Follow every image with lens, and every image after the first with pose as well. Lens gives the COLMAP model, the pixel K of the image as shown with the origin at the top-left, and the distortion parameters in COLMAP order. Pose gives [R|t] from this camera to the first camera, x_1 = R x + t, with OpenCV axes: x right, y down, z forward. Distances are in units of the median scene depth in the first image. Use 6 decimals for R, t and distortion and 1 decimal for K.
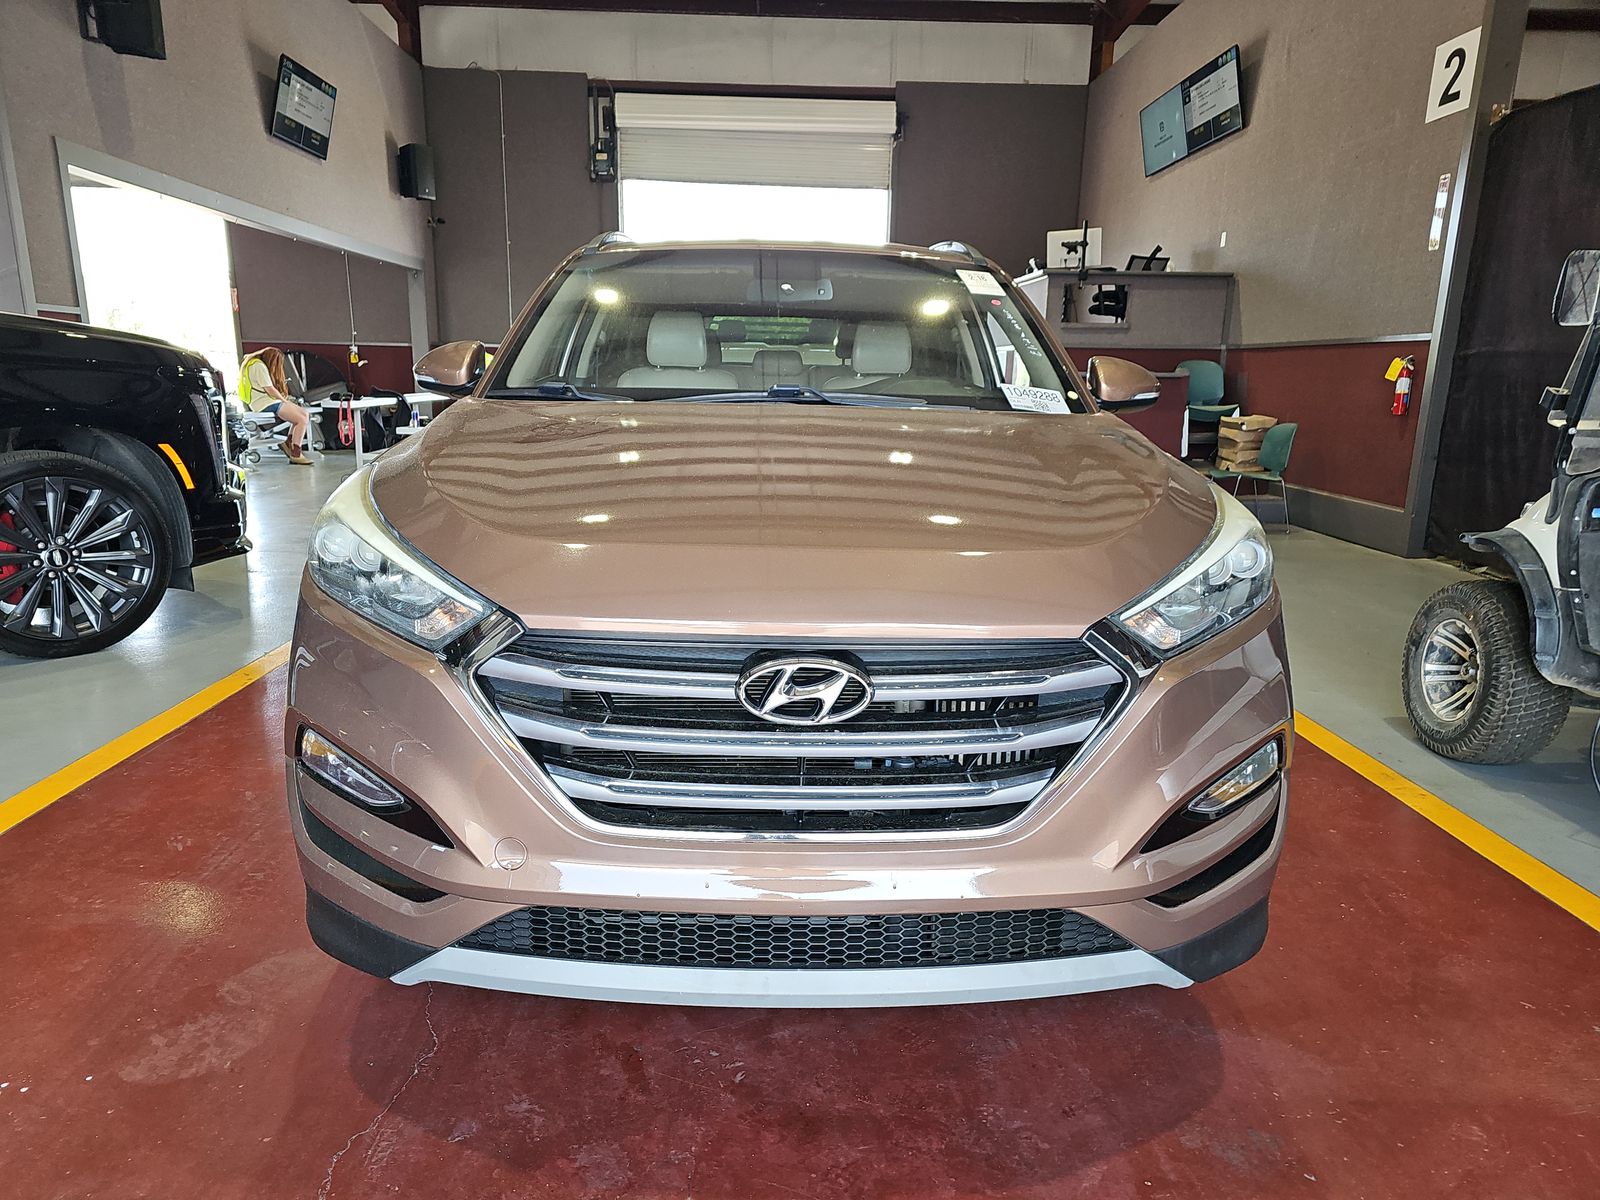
lens RADIAL K [[1060.0, 0, 791.4], [0, 1060.0, 602.5], [0, 0, 1]] dist [0.020653, -0.003227]
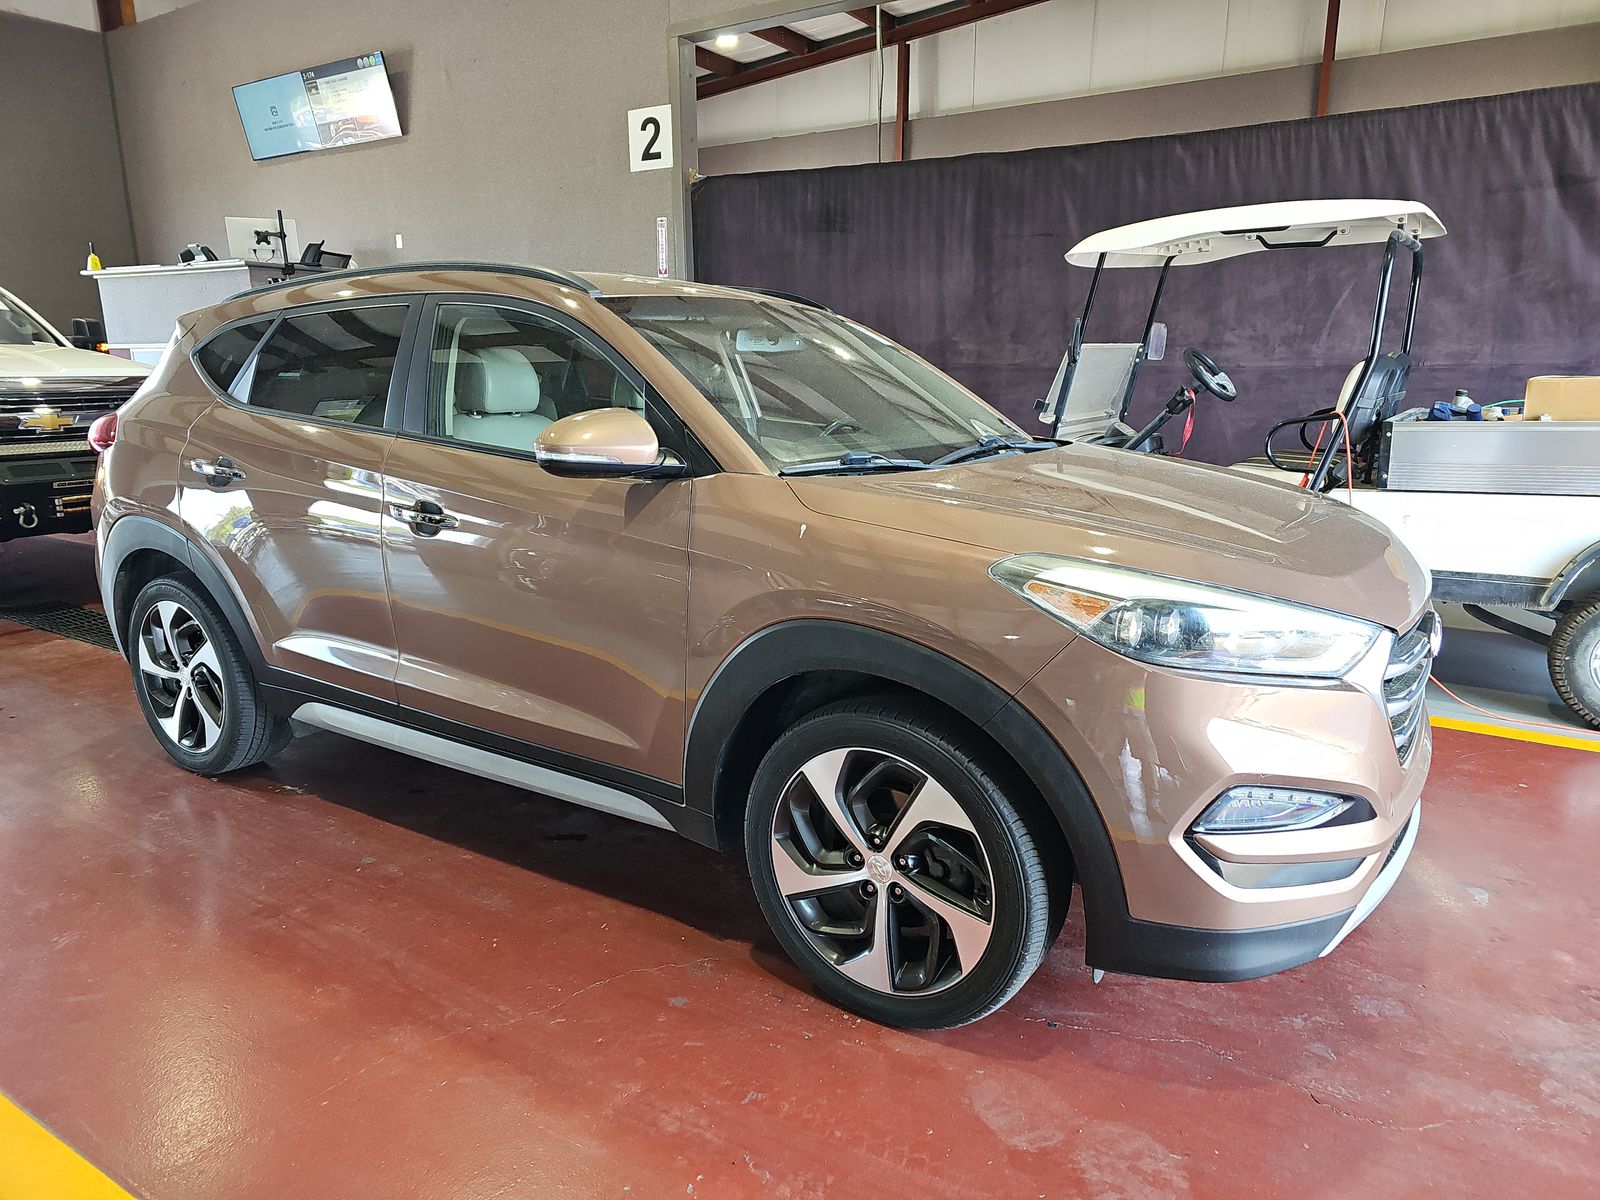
lens RADIAL K [[1060.0, 0, 791.4], [0, 1060.0, 602.5], [0, 0, 1]] dist [0.020653, -0.003227]
pose [[0.548475, -0.199887, 0.811924, -0.410808], [0.185103, 0.975941, 0.115224, -0.072215], [-0.815421, 0.087092, 0.572279, 0.195170]]
